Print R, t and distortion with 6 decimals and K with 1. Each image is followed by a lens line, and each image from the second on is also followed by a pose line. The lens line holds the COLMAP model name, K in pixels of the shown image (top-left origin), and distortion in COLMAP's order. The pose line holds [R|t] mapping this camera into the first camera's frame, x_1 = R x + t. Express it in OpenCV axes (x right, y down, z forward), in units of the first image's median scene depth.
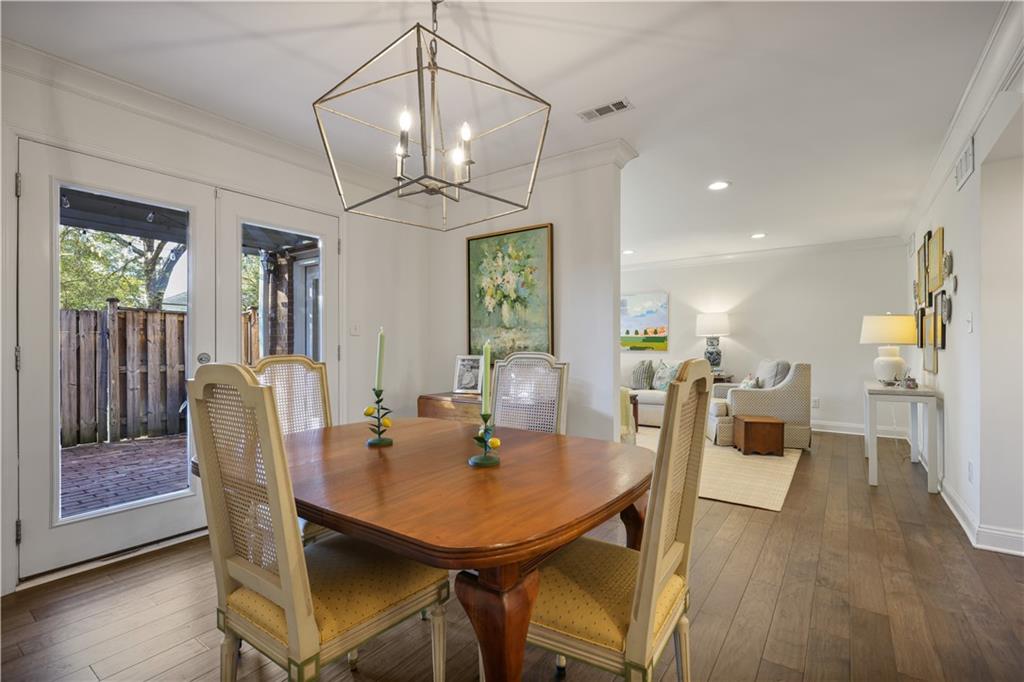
lens RADIAL K [[468.8, 0, 512.0], [0, 468.8, 341.0], [0, 0, 1]] dist [0.004377, 0.000115]
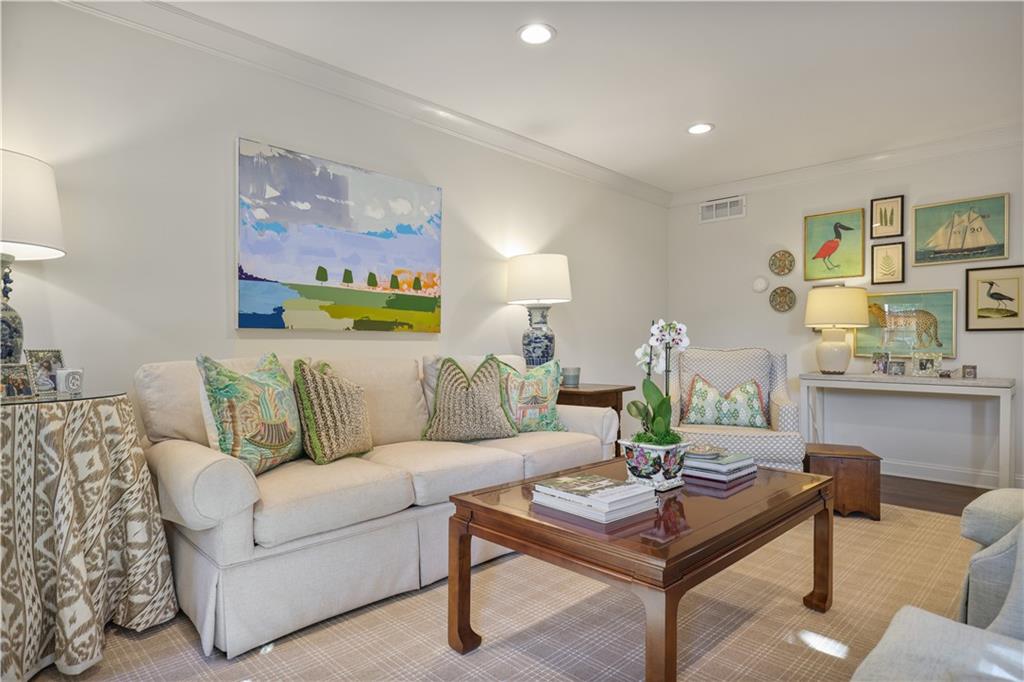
lens RADIAL K [[575.7, 0, 513.3], [0, 575.7, 349.8], [0, 0, 1]] dist [-0.000741, -0.001551]
pose [[0.156948, -0.005228, 0.987593, -0.280236], [-0.012826, 0.999891, 0.007332, 0.057841], [-0.987524, -0.013817, 0.156864, 1.613008]]
